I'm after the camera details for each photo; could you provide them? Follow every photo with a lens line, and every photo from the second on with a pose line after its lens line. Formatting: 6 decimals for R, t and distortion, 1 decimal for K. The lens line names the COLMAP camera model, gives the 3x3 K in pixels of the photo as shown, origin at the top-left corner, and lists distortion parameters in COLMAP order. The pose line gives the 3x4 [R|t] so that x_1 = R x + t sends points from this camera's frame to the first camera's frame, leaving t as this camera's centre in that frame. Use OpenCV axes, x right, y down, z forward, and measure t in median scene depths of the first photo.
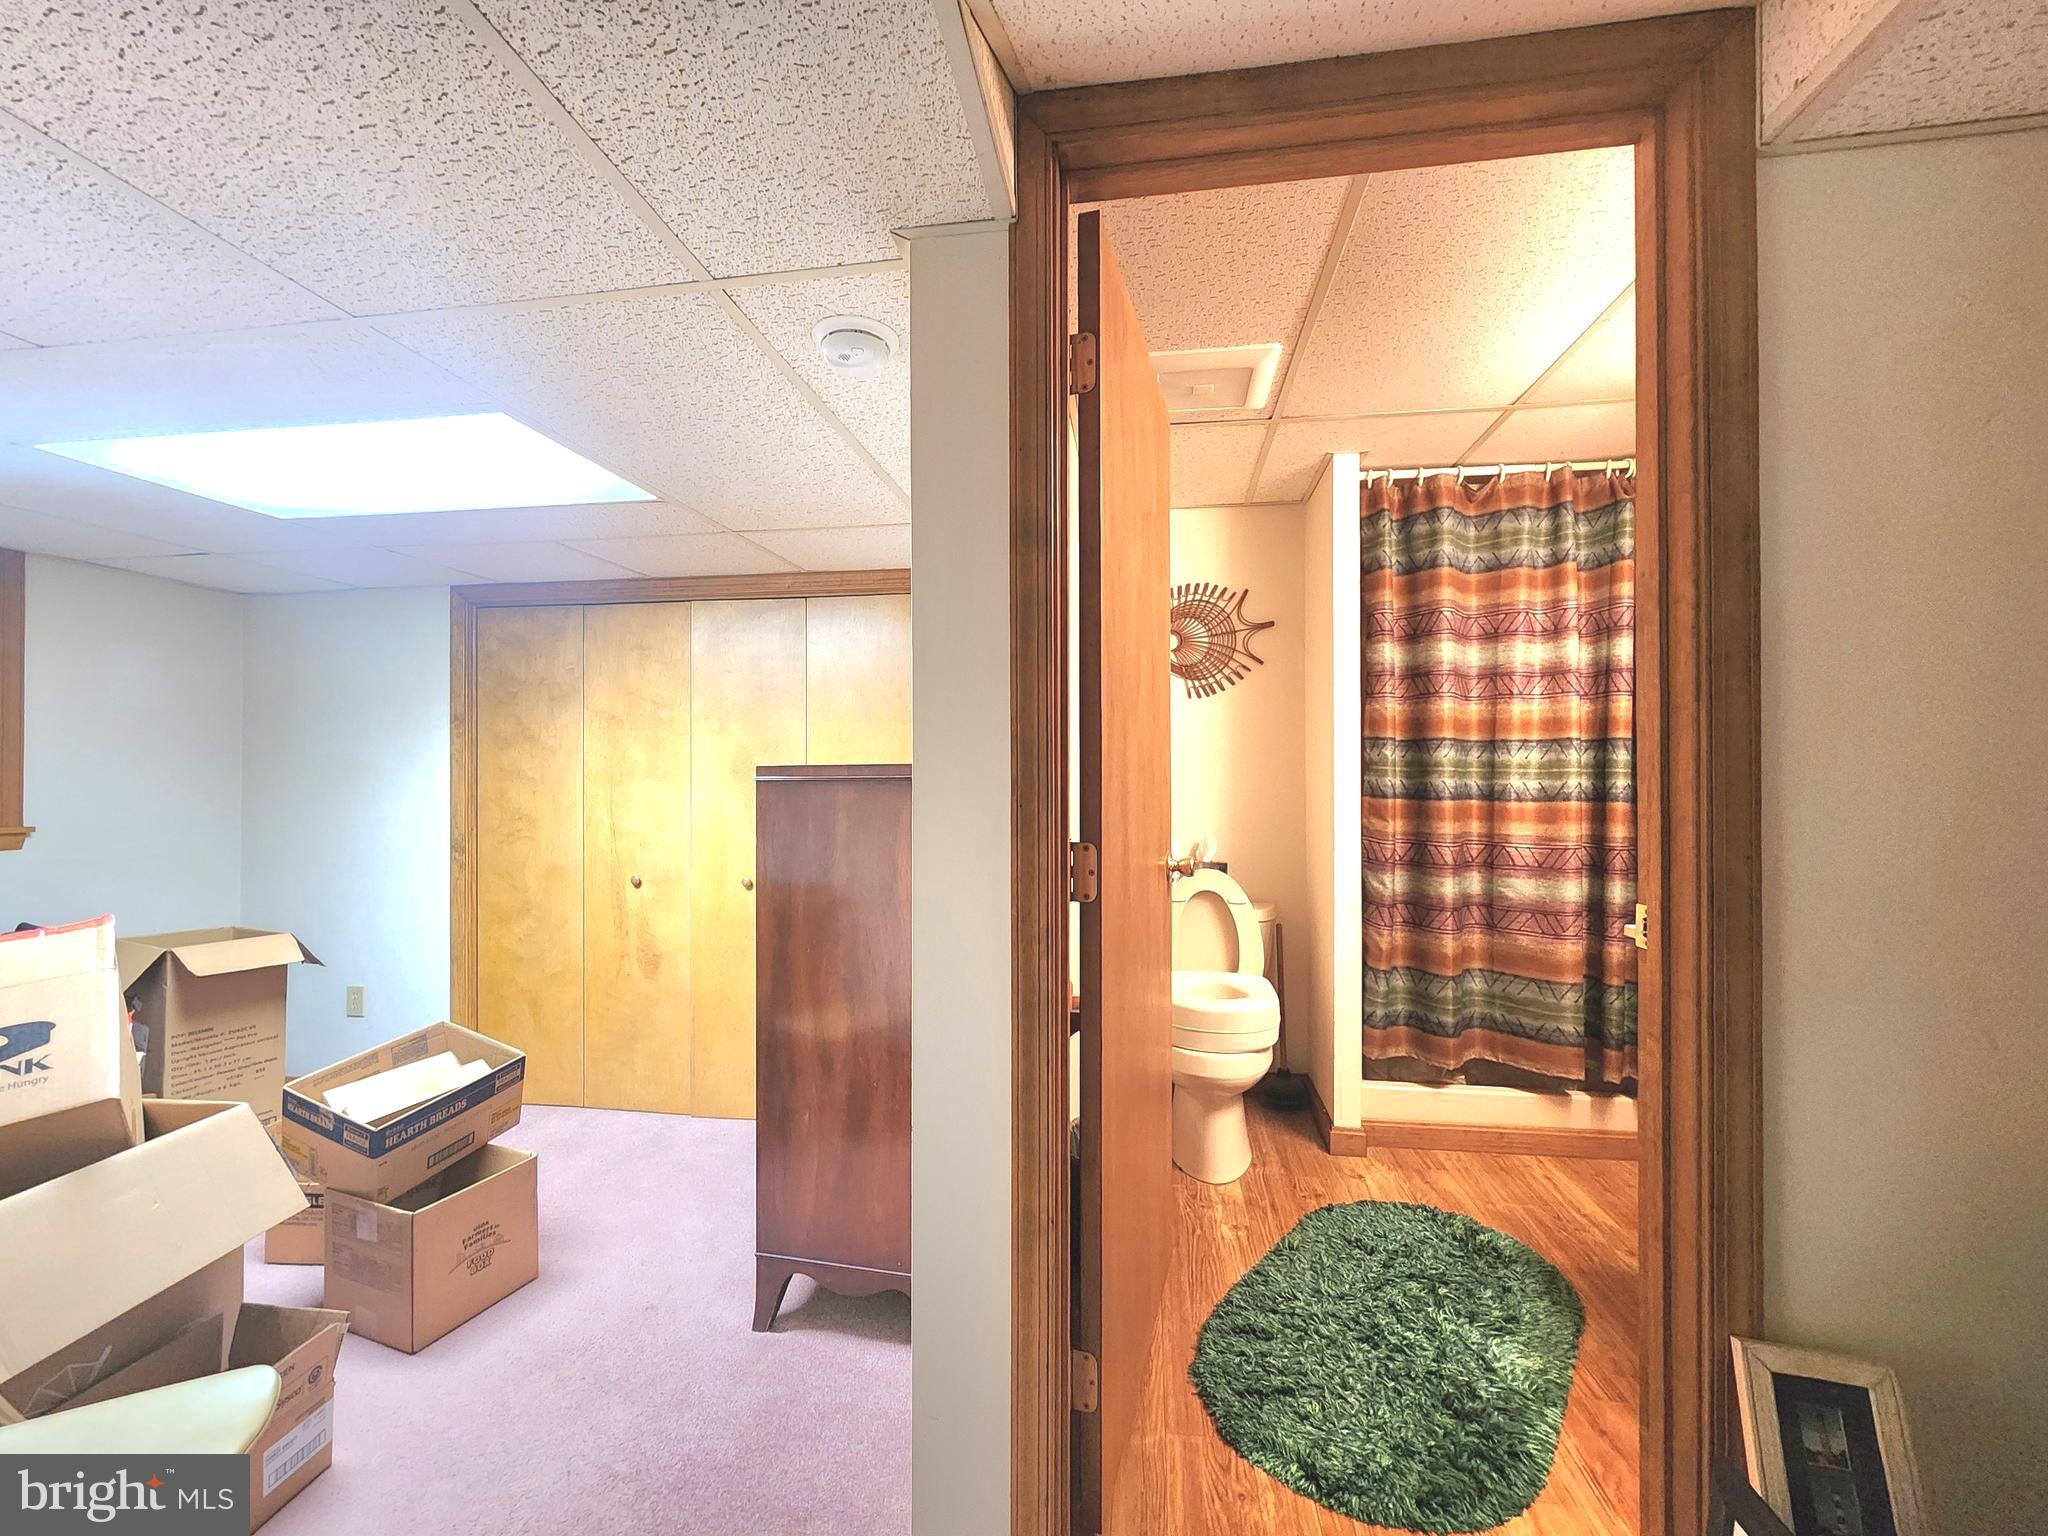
lens RADIAL K [[828.0, 0, 1034.5], [0, 828.0, 769.9], [0, 0, 1]] dist [-0.000043, 0.000449]
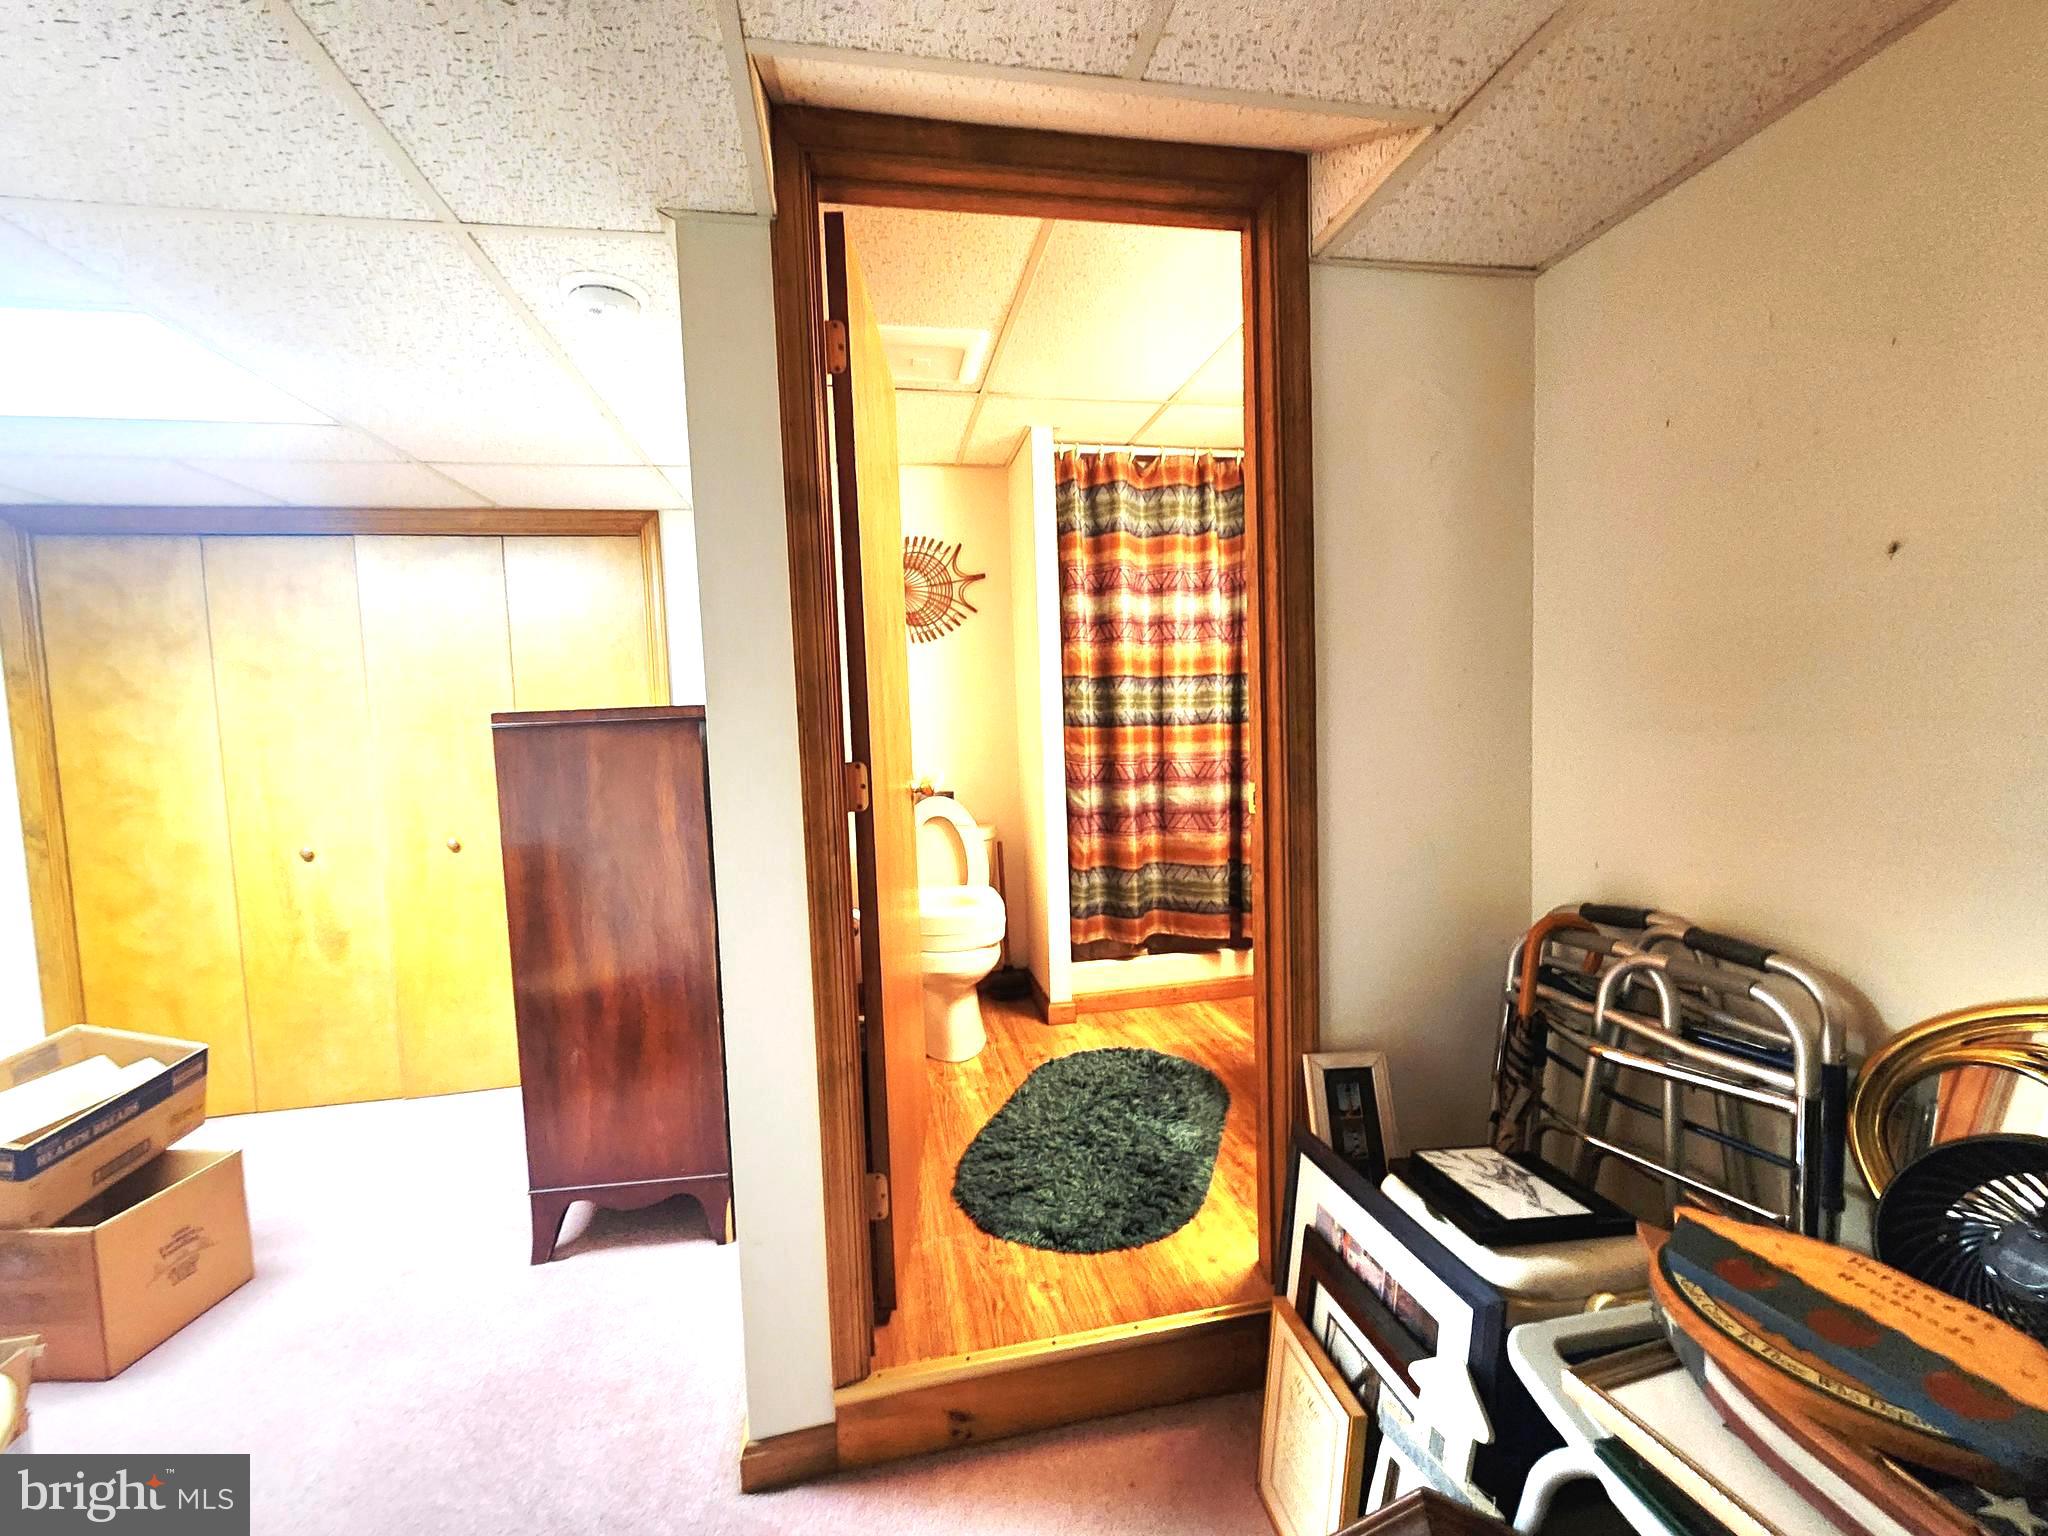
lens RADIAL K [[842.6, 0, 1025.7], [0, 842.6, 774.1], [0, 0, 1]] dist [-0.002163, -0.000366]
pose [[0.941563, -0.055246, 0.332276, -0.063194], [0.034035, 0.997013, 0.069323, 0.016088], [-0.335114, -0.053963, 0.940631, -0.124427]]
